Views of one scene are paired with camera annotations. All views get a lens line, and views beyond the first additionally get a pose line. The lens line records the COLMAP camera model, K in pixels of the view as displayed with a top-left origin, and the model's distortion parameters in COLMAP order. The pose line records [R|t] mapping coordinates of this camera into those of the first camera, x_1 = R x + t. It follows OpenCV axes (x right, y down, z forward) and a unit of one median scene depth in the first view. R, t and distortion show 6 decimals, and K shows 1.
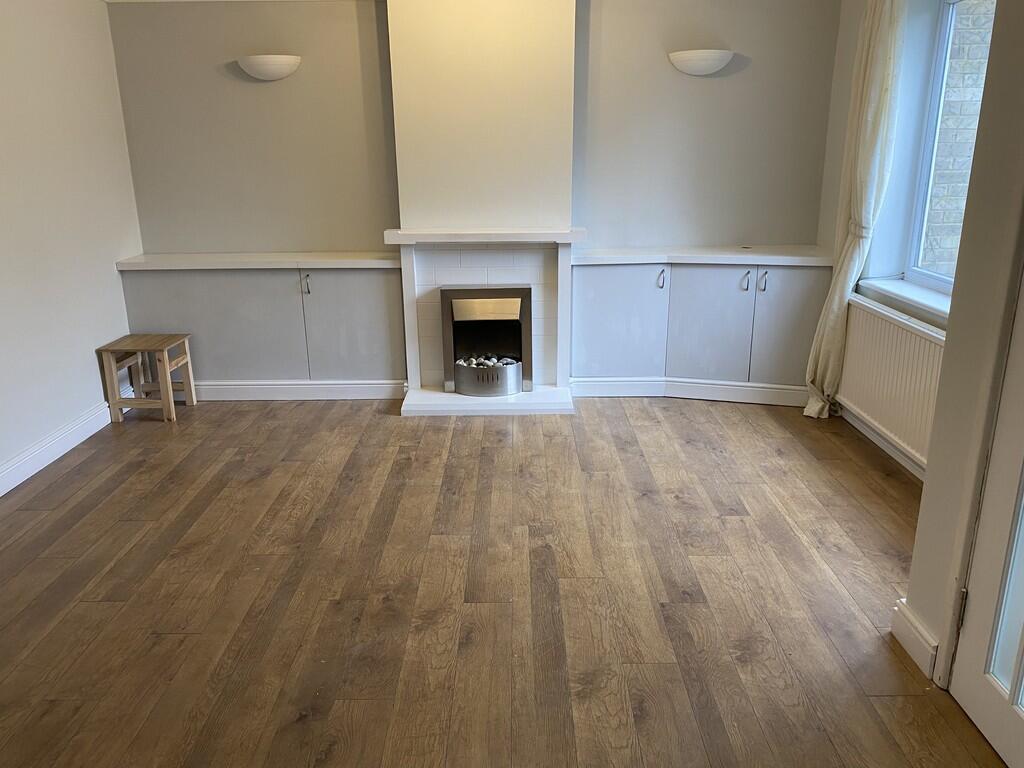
lens RADIAL K [[773.2, 0, 511.9], [0, 773.2, 380.0], [0, 0, 1]] dist [0.034364, -0.038116]
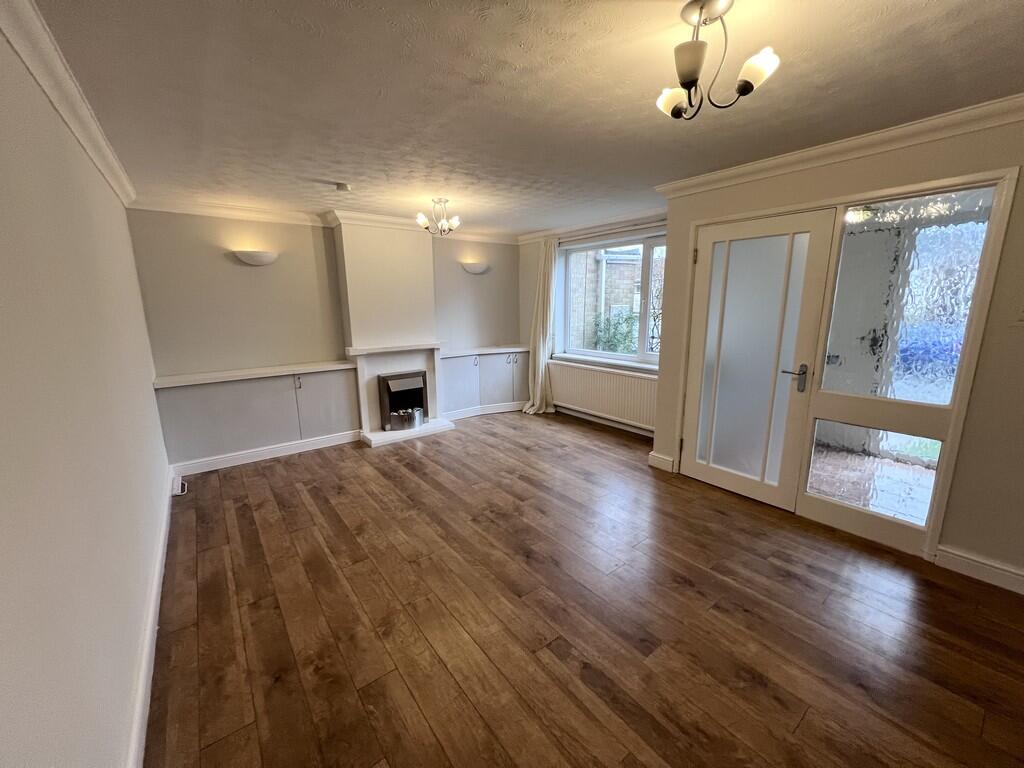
lens RADIAL K [[407.1, 0, 512.8], [0, 407.1, 385.6], [0, 0, 1]] dist [-0.002527, 0.001297]
pose [[0.790553, -0.122006, 0.600117, -0.437481], [0.179473, 0.983083, -0.036560, -0.001777], [-0.585505, 0.136608, 0.799076, 0.022074]]
